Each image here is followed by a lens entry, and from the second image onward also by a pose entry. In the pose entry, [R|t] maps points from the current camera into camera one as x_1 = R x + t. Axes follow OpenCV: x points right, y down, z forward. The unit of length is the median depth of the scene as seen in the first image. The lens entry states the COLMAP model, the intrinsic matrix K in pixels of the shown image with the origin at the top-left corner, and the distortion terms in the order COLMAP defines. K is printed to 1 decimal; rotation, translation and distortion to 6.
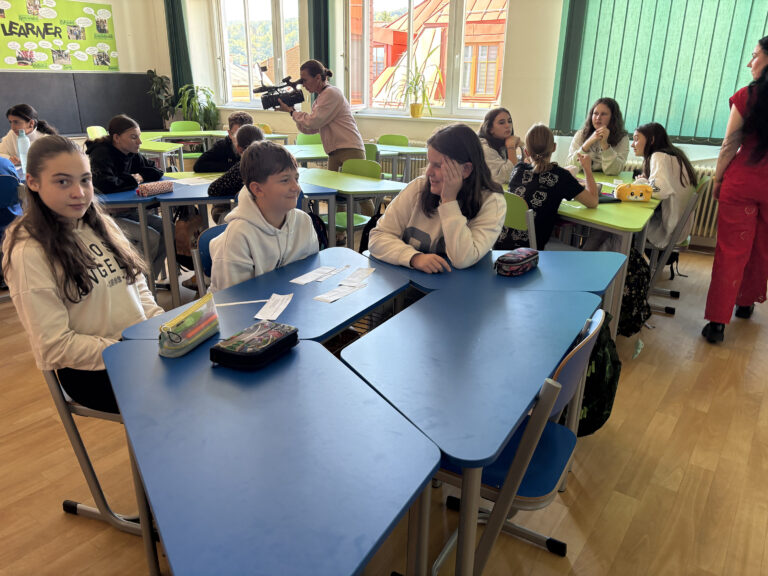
lens RADIAL K [[558.8, 0, 391.8], [0, 558.8, 297.7], [0, 0, 1]] dist [0.050055, -0.053997]
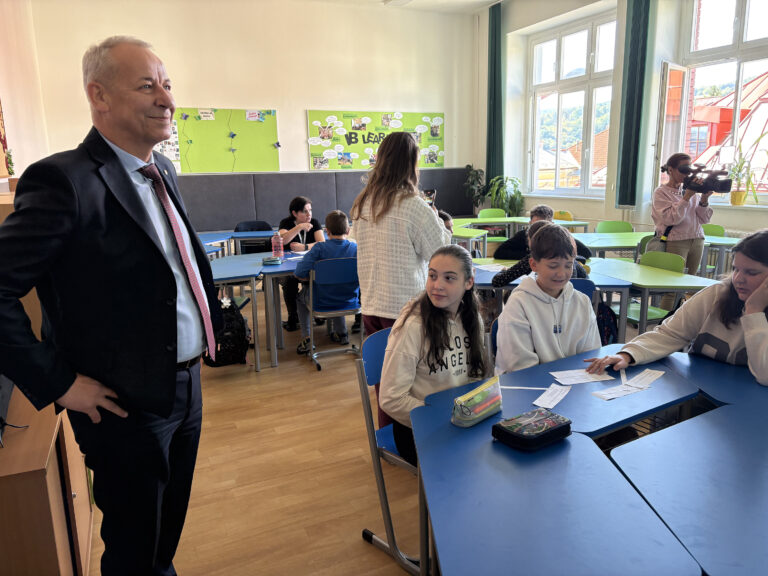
lens RADIAL K [[558.8, 0, 391.8], [0, 558.8, 297.7], [0, 0, 1]] dist [0.050055, -0.053997]
pose [[0.871886, 0.064798, -0.485404, 0.028182], [-0.130067, 0.986248, -0.101970, -0.016086], [0.472121, 0.152041, 0.868323, -0.099694]]
